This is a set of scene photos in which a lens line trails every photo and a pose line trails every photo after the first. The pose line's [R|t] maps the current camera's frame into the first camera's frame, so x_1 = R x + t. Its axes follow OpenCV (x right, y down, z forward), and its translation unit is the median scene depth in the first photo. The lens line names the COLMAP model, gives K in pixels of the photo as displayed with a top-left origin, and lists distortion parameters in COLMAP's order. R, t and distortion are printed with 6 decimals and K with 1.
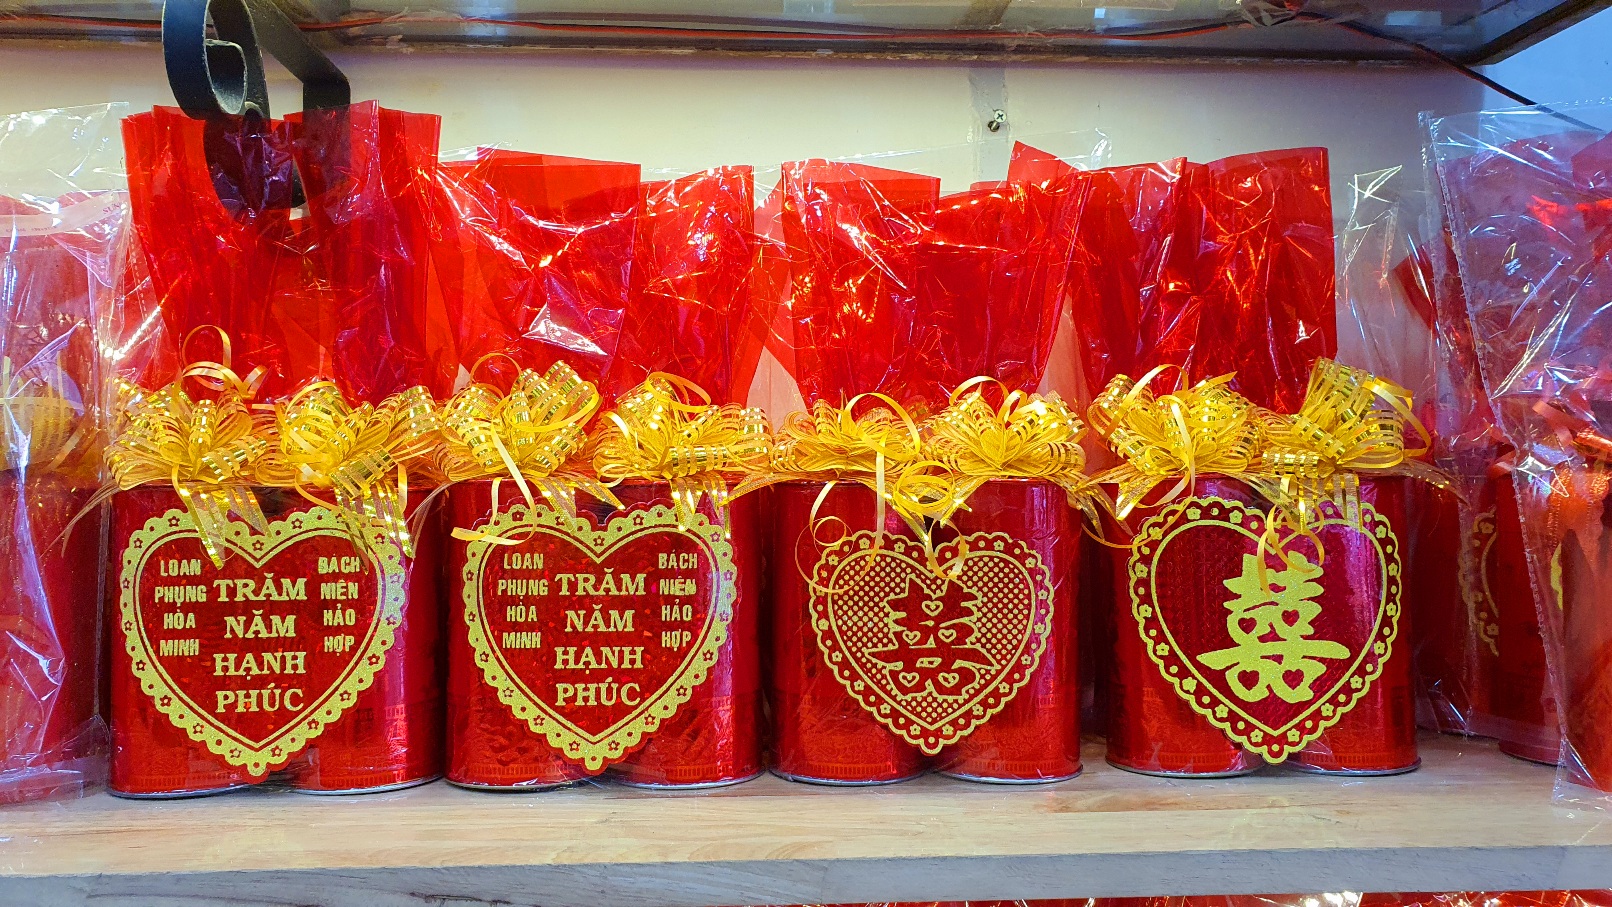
lens RADIAL K [[1163.7, 0, 792.2], [0, 1163.7, 448.9], [0, 0, 1]] dist [-0.005039, -0.017658]
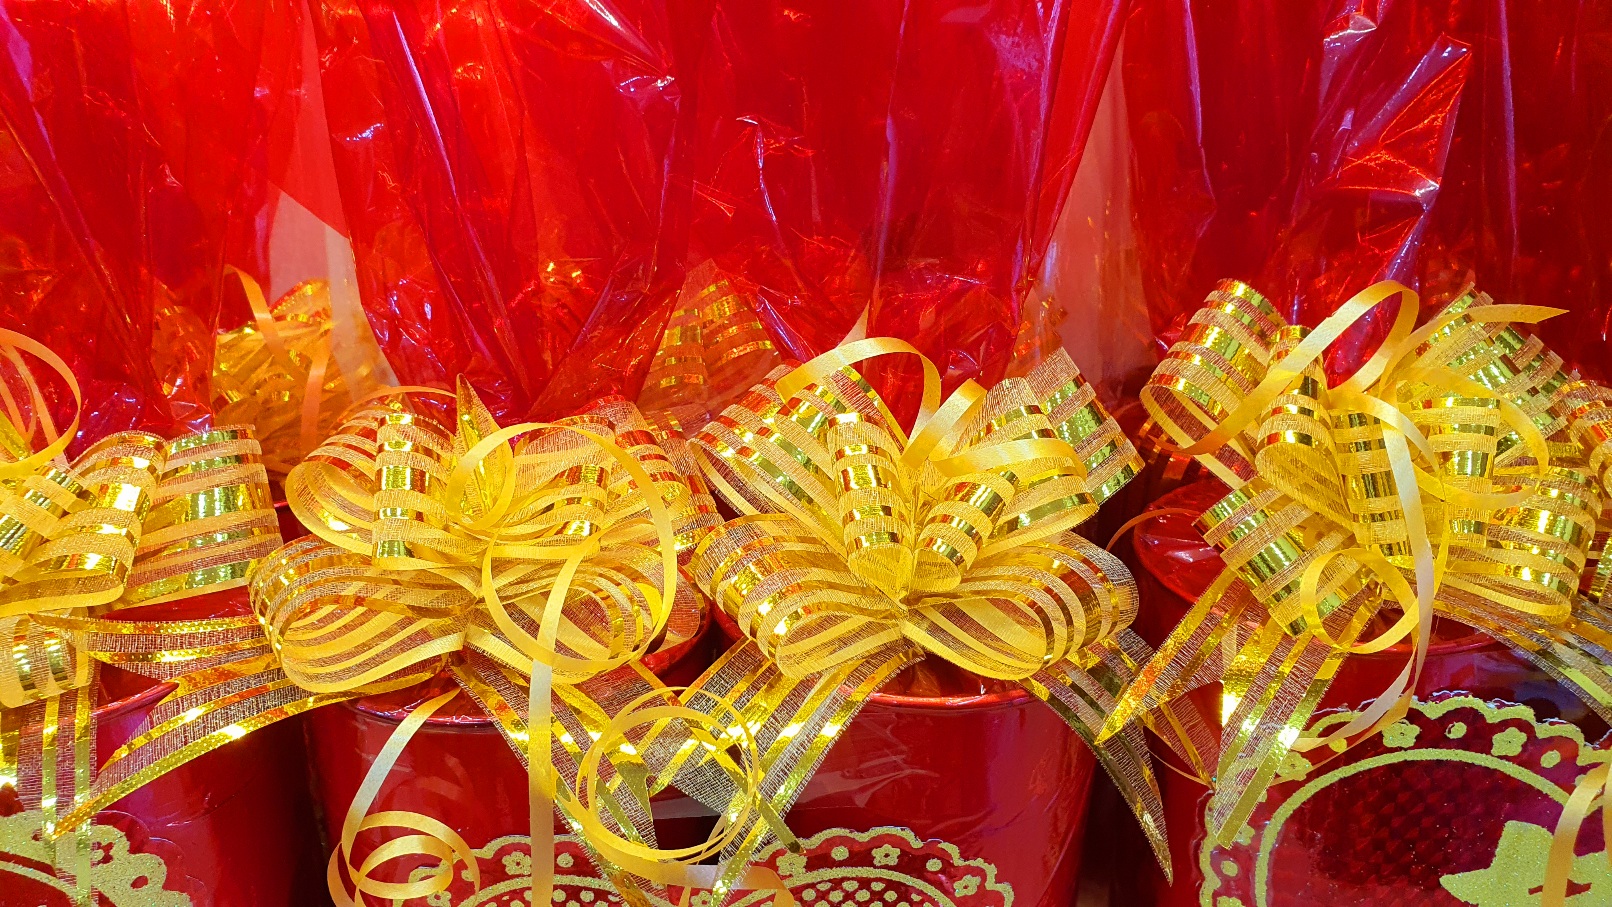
lens RADIAL K [[1163.7, 0, 812.7], [0, 1163.7, 449.9], [0, 0, 1]] dist [-0.005039, -0.017658]
pose [[0.996973, -0.026558, 0.073075, 0.130461], [-0.006496, 0.908113, 0.418675, -0.187009], [-0.077480, -0.417882, 0.905191, 0.718411]]
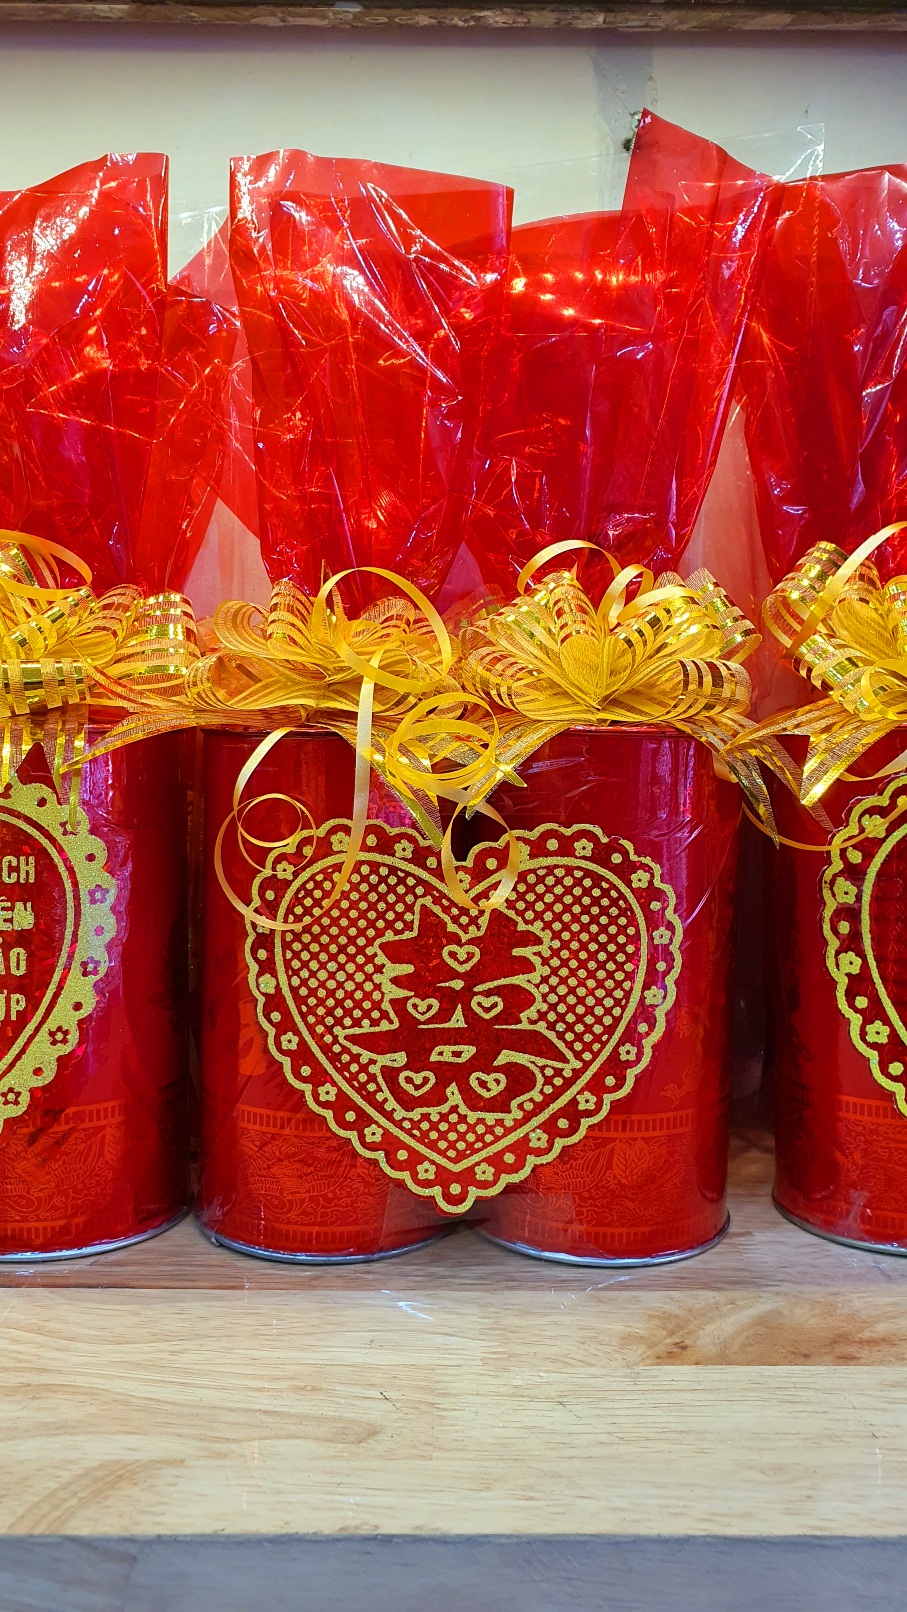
lens RADIAL K [[1163.7, 0, 465.7], [0, 1163.7, 809.9], [0, 0, 1]] dist [-0.005039, -0.017658]
pose [[0.999336, 0.009896, -0.035066, 0.140638], [-0.005955, 0.993831, 0.110748, 0.005008], [0.035945, -0.110466, 0.993230, 0.453721]]
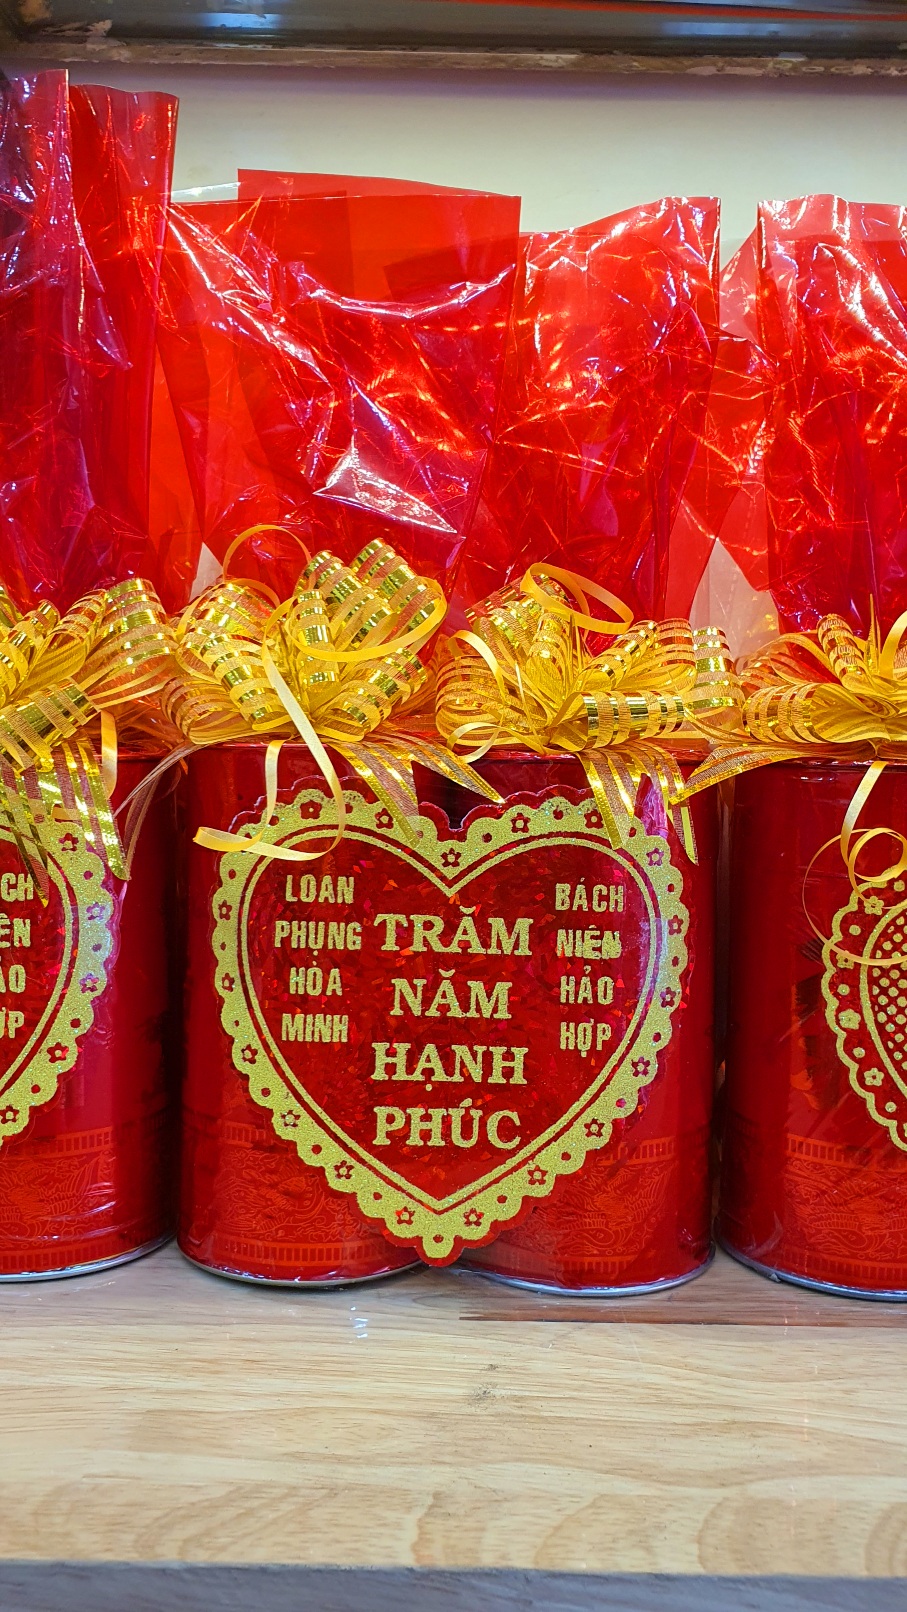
lens RADIAL K [[1163.7, 0, 451.3], [0, 1163.7, 803.9], [0, 0, 1]] dist [-0.005039, -0.017658]
pose [[0.998723, 0.029662, -0.040888, -0.144091], [-0.026143, 0.996118, 0.084057, 0.005675], [0.043223, -0.082880, 0.995622, 0.440443]]
